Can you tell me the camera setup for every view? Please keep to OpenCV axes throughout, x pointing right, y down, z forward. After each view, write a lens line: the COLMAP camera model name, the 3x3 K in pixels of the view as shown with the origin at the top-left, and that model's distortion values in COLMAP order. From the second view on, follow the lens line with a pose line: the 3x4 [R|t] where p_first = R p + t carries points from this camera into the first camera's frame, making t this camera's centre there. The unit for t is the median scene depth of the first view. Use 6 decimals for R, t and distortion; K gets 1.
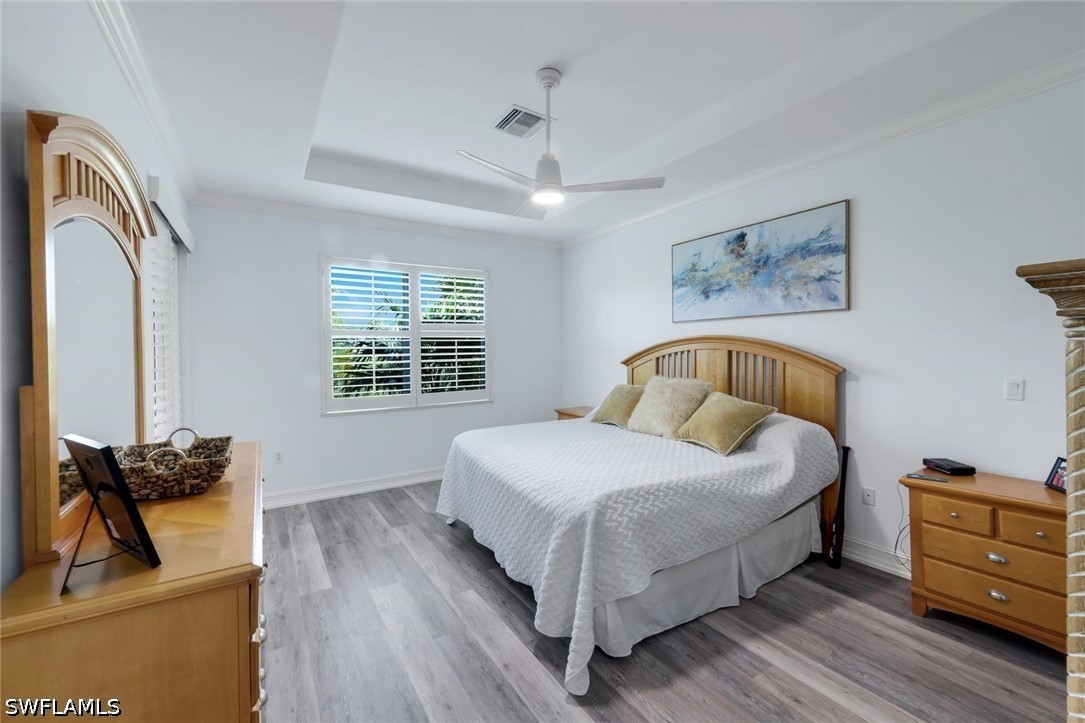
lens RADIAL K [[441.2, 0, 542.0], [0, 441.2, 353.1], [0, 0, 1]] dist [0.001477, 0.000304]
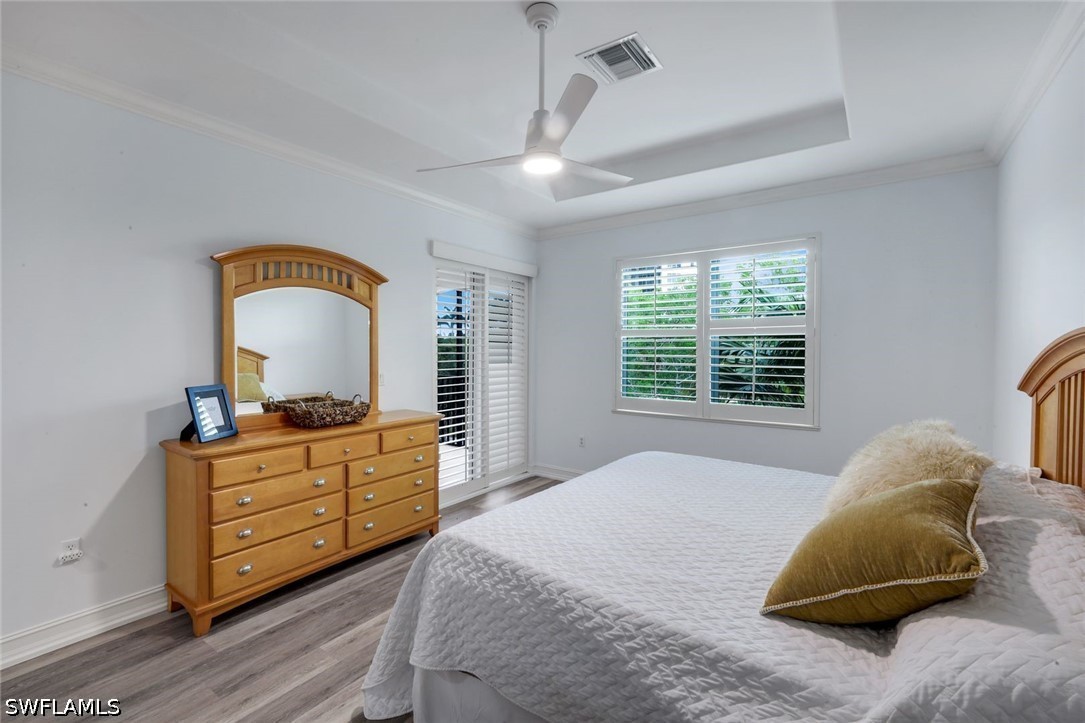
lens RADIAL K [[473.3, 0, 538.2], [0, 473.3, 358.0], [0, 0, 1]] dist [-0.002164, -0.000122]
pose [[0.373899, 0.030105, -0.926981, 0.526441], [-0.022013, 0.999480, 0.023580, -0.010969], [0.927208, 0.011589, 0.374367, 0.443559]]
